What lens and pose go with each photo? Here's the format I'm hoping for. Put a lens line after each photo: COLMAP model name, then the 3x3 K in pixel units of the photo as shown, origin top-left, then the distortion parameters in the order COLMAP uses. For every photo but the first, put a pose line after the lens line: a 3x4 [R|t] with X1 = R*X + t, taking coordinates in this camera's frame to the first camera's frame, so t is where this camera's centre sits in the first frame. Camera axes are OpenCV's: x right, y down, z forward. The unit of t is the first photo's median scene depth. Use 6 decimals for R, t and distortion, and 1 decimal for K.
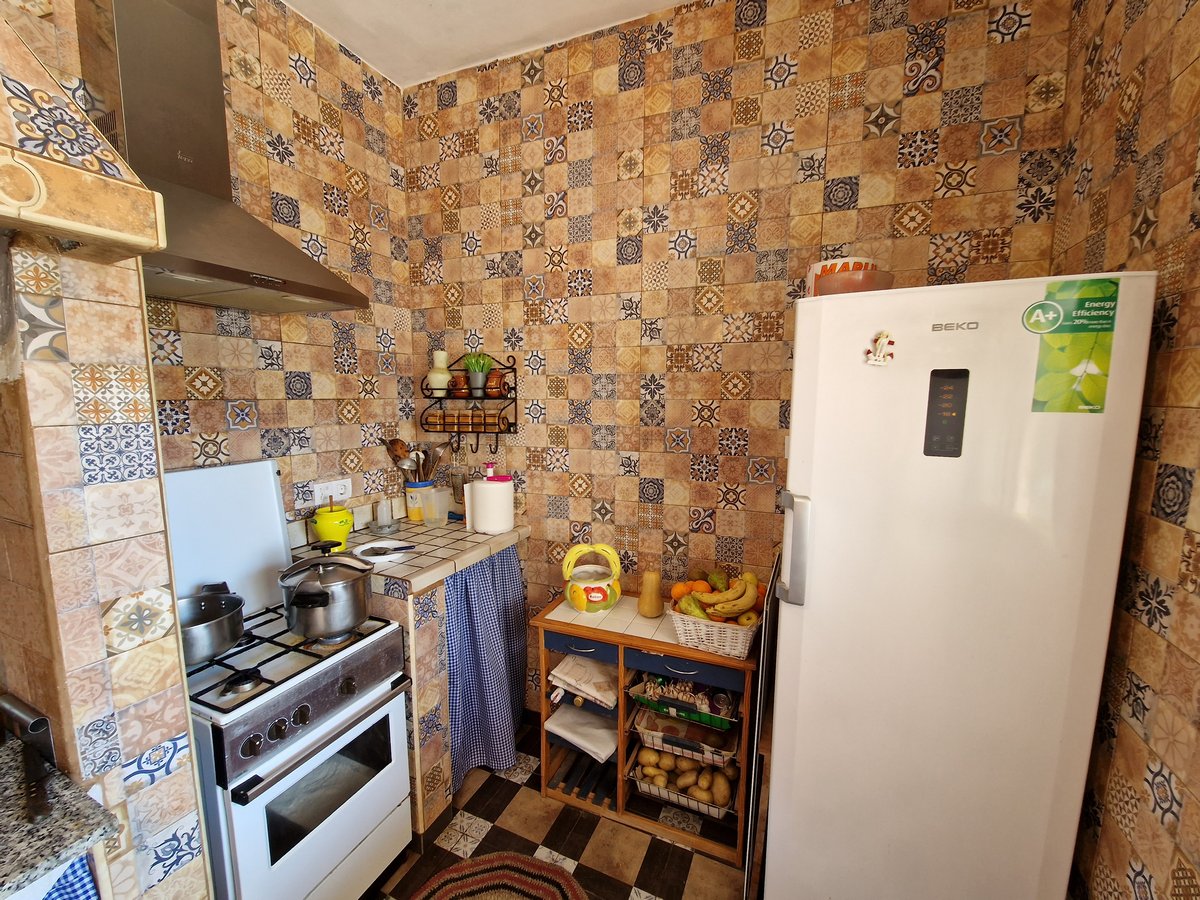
lens RADIAL K [[478.2, 0, 603.4], [0, 478.2, 455.4], [0, 0, 1]] dist [-0.013389, -0.001943]
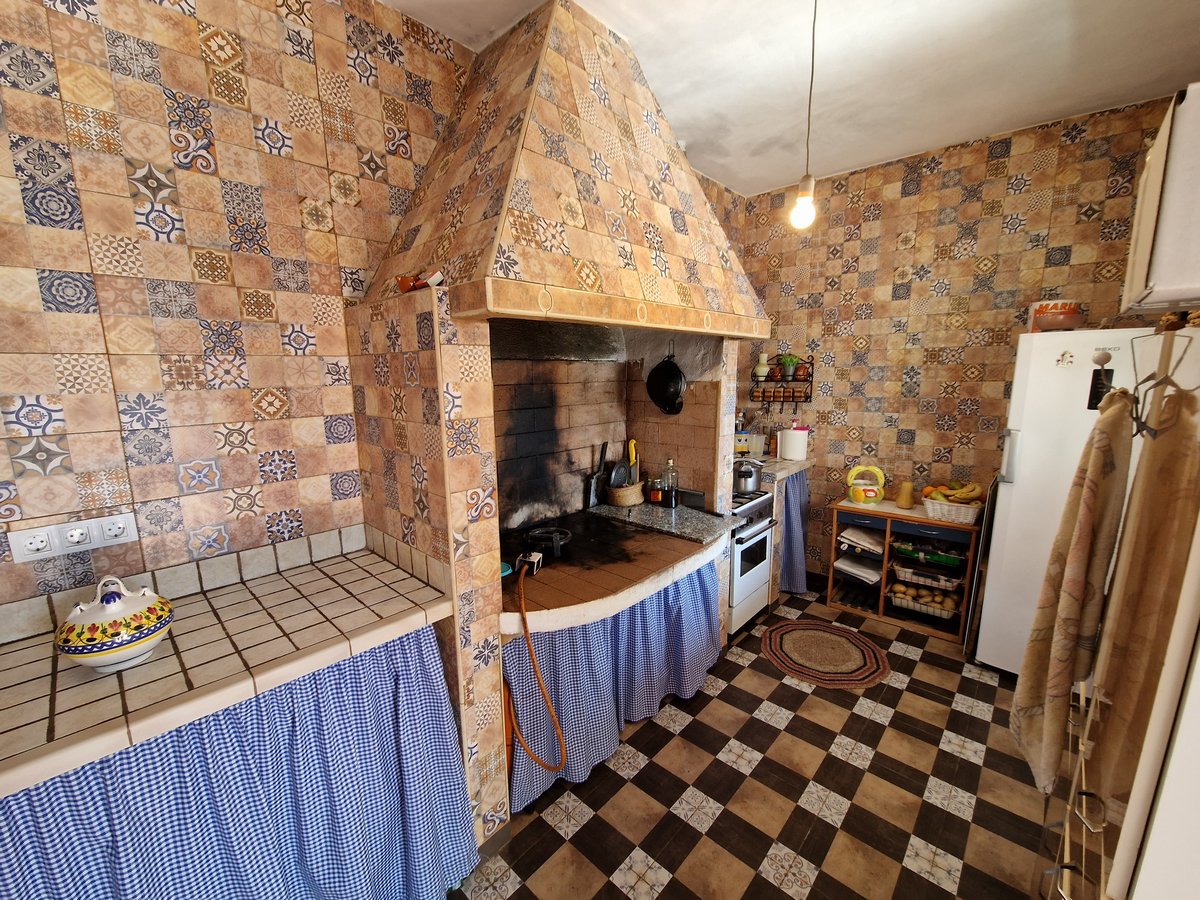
lens RADIAL K [[478.2, 0, 592.8], [0, 478.2, 458.1], [0, 0, 1]] dist [-0.013389, -0.001943]
pose [[0.939183, 0.039668, -0.341119, -0.393275], [-0.020424, 0.998000, 0.059823, 0.078881], [0.342810, -0.049218, 0.938115, -1.015851]]
